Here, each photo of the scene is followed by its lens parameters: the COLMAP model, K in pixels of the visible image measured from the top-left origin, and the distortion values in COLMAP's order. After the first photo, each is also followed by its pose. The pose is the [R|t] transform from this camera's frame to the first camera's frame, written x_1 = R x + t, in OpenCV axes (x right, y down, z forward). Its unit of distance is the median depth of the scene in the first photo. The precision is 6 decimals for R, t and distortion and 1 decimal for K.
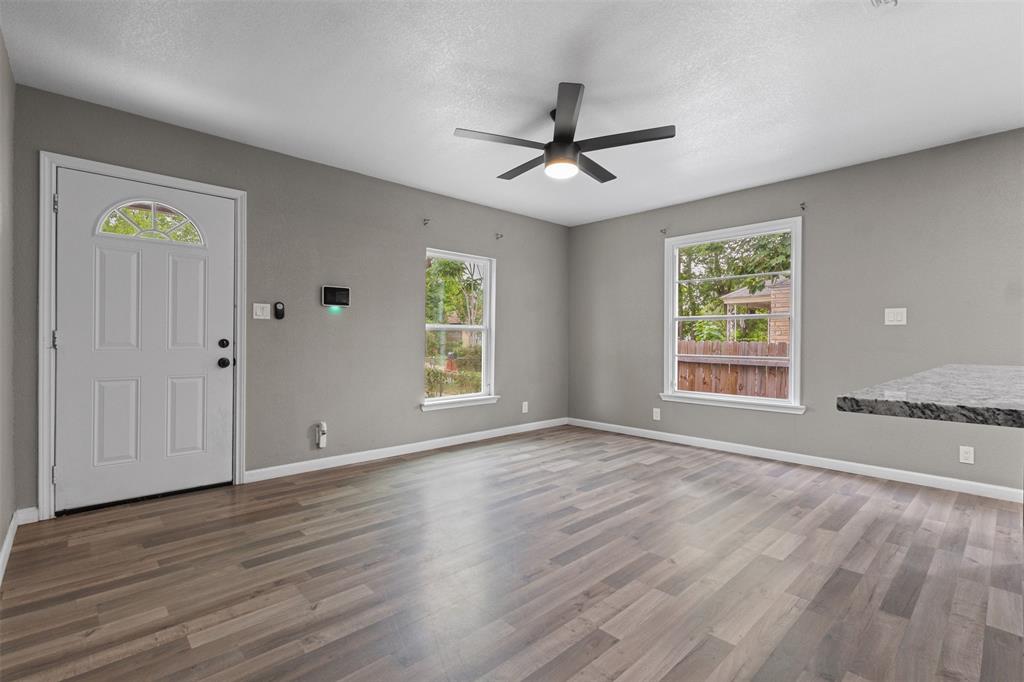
lens RADIAL K [[477.7, 0, 511.3], [0, 477.7, 338.6], [0, 0, 1]] dist [0.004331, -0.000072]
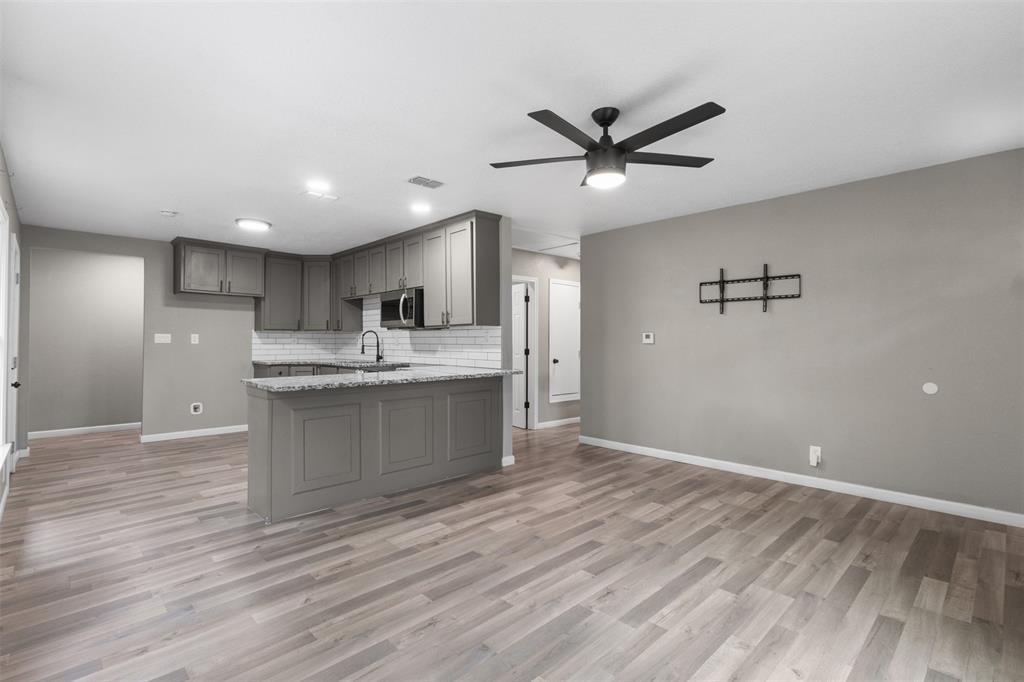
lens RADIAL K [[477.7, 0, 508.5], [0, 477.7, 335.6], [0, 0, 1]] dist [0.004331, -0.000072]
pose [[-0.999991, -0.002040, -0.003732, 0.257062], [-0.001994, 0.999921, -0.012421, -0.046562], [0.003757, -0.012413, -0.999916, 1.677050]]
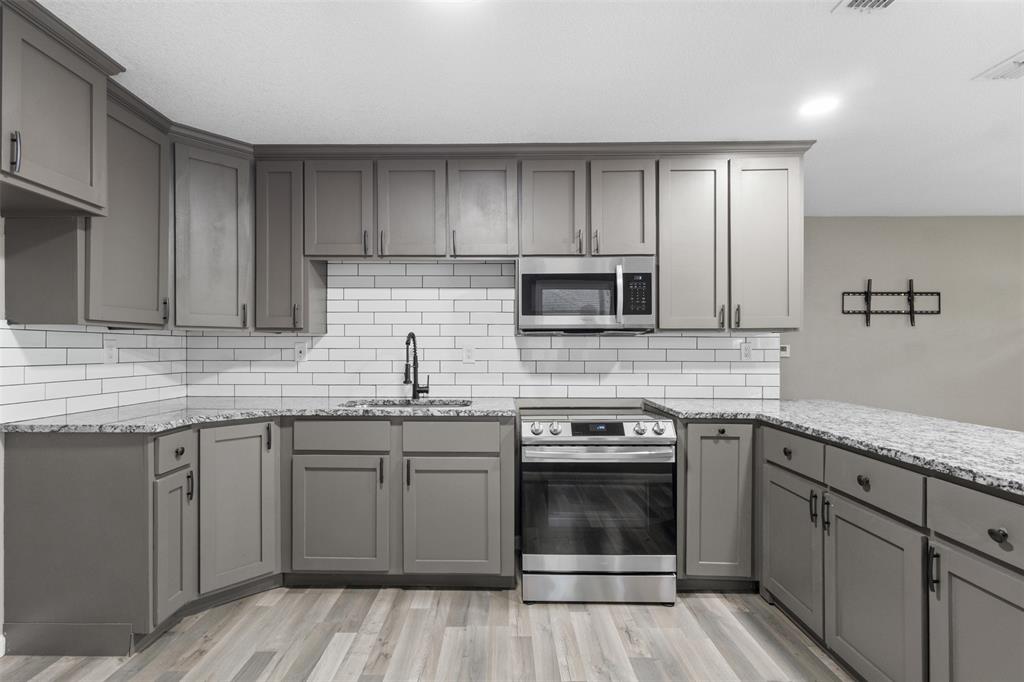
lens RADIAL K [[477.7, 0, 489.4], [0, 477.7, 352.6], [0, 0, 1]] dist [0.004331, -0.000072]
pose [[-0.704440, 0.003426, -0.709756, 1.339150], [-0.003045, 0.999965, 0.007850, -0.060328], [0.709757, 0.007691, -0.704404, 0.497085]]
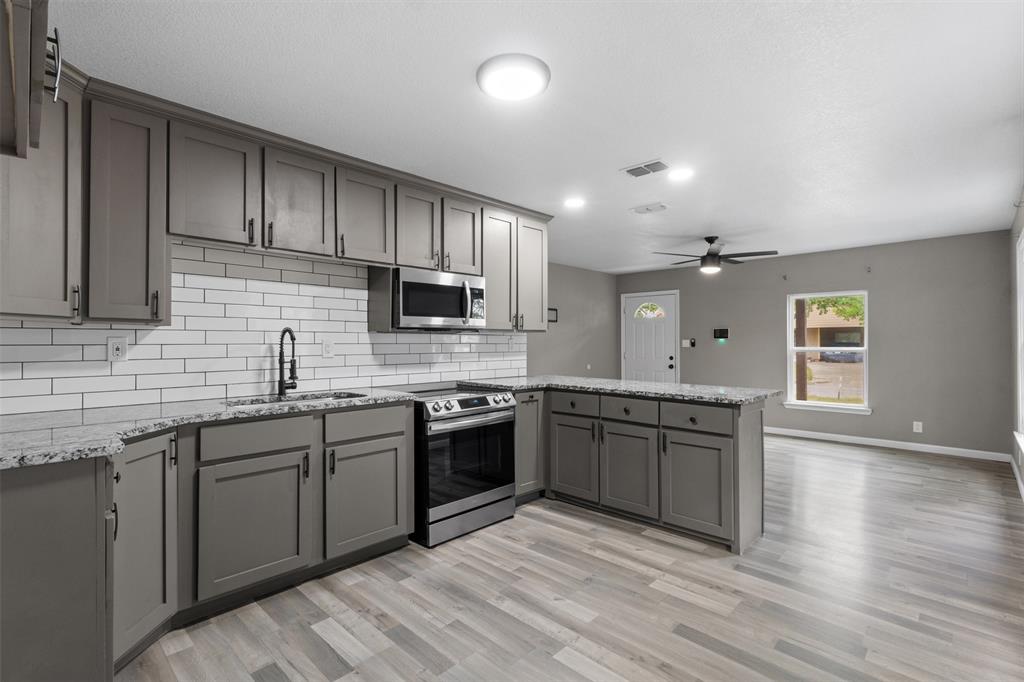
lens RADIAL K [[477.7, 0, 508.5], [0, 477.7, 342.1], [0, 0, 1]] dist [0.004331, -0.000072]
pose [[0.040572, -0.003473, -0.999171, 1.701465], [0.001071, 0.999994, -0.003432, -0.060812], [0.999176, -0.000931, 0.040576, 0.131940]]
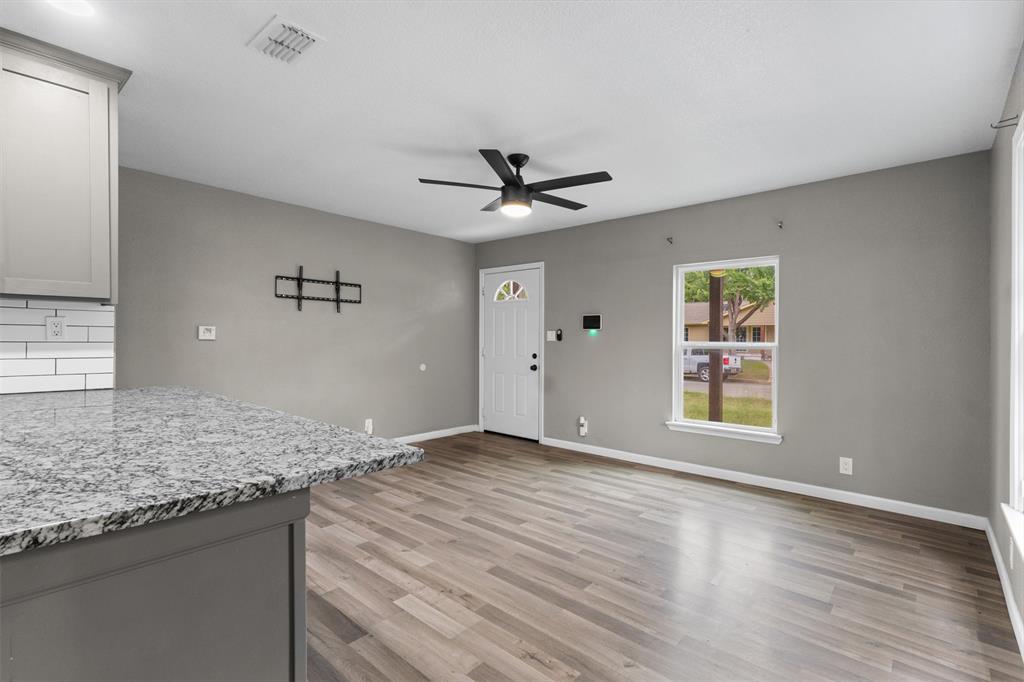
lens RADIAL K [[477.7, 0, 511.3], [0, 477.7, 338.8], [0, 0, 1]] dist [0.004331, -0.000072]
pose [[0.082729, -0.003187, -0.996567, 1.078172], [-0.006614, 0.999971, -0.003747, -0.044232], [0.996550, 0.006902, 0.082706, 0.803806]]
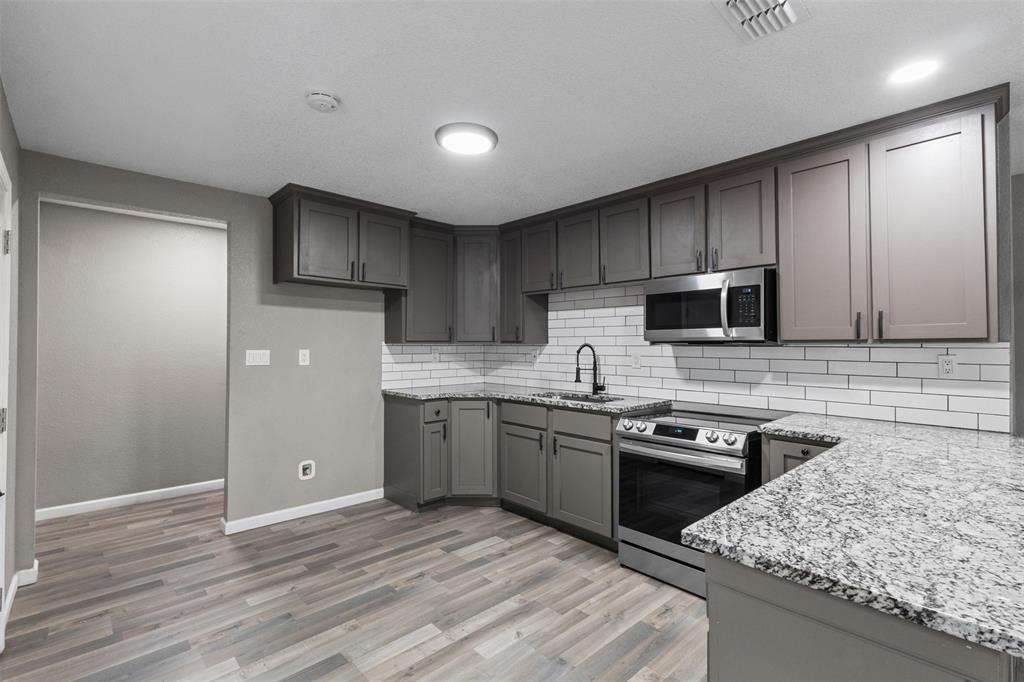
lens RADIAL K [[477.7, 0, 509.1], [0, 477.7, 340.3], [0, 0, 1]] dist [0.004331, -0.000072]
pose [[-0.999868, -0.001236, 0.016174, 0.974935], [-0.001312, 0.999988, -0.004670, -0.092266], [-0.016168, -0.004691, -0.999858, 0.933585]]
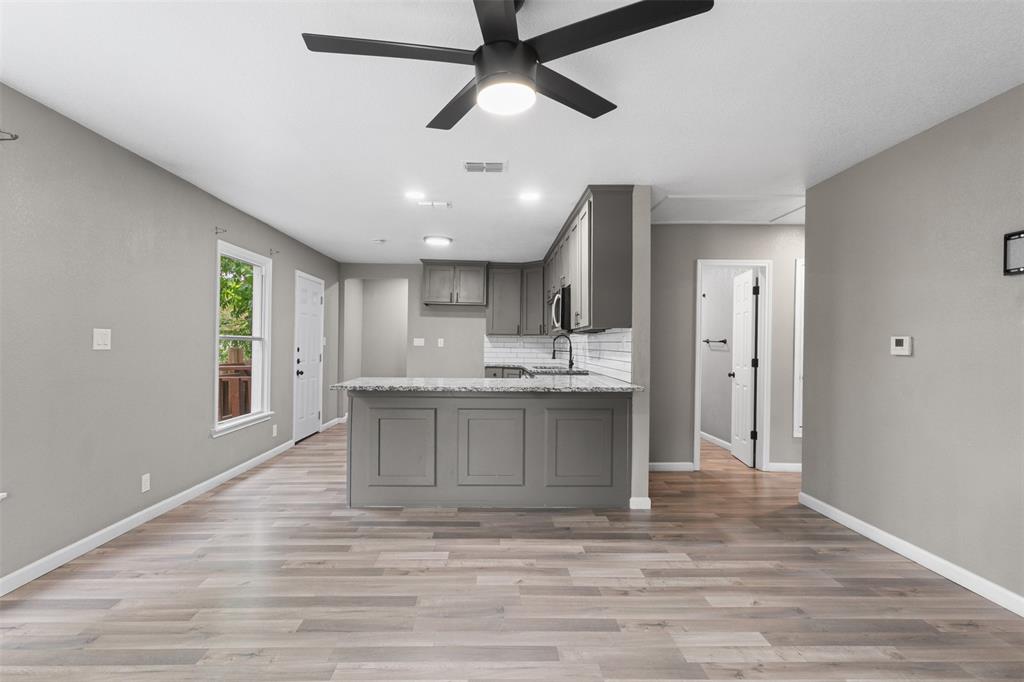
lens RADIAL K [[477.7, 0, 498.0], [0, 477.7, 342.4], [0, 0, 1]] dist [0.004331, -0.000072]
pose [[-0.739158, -0.007589, 0.673490, -0.246027], [-0.013041, 0.999910, -0.003046, -0.052004], [-0.673406, -0.011035, -0.739190, 1.275503]]
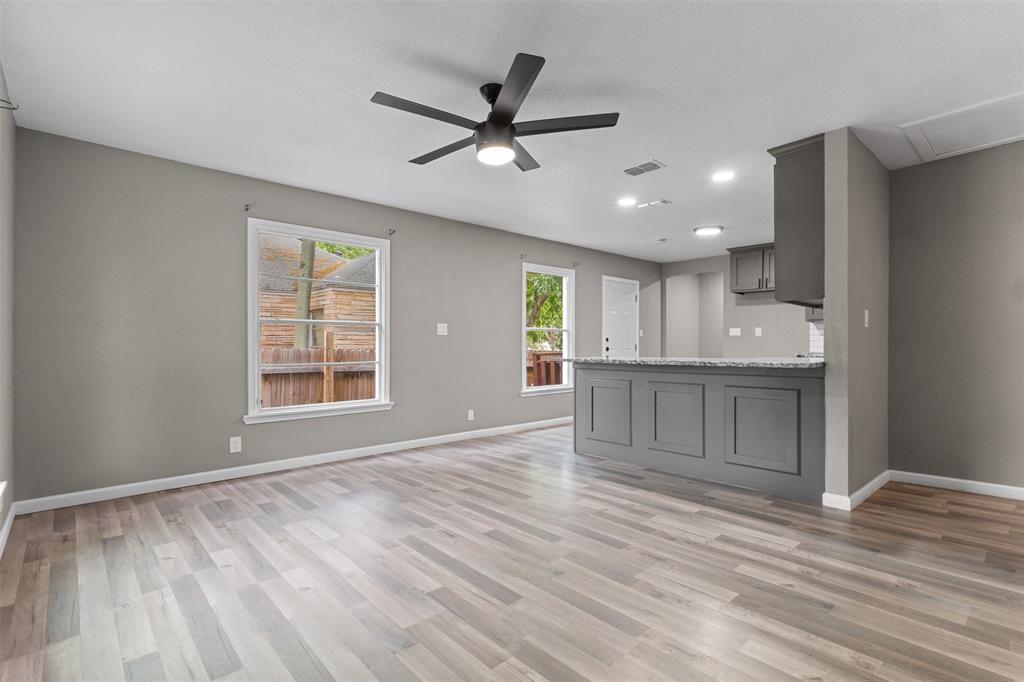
lens RADIAL K [[477.7, 0, 517.3], [0, 477.7, 340.0], [0, 0, 1]] dist [0.004331, -0.000072]
pose [[0.009414, 0.010005, 0.999906, -0.699448], [0.002479, 0.999947, -0.010028, 0.001942], [-0.999953, 0.002573, 0.009388, 0.852037]]
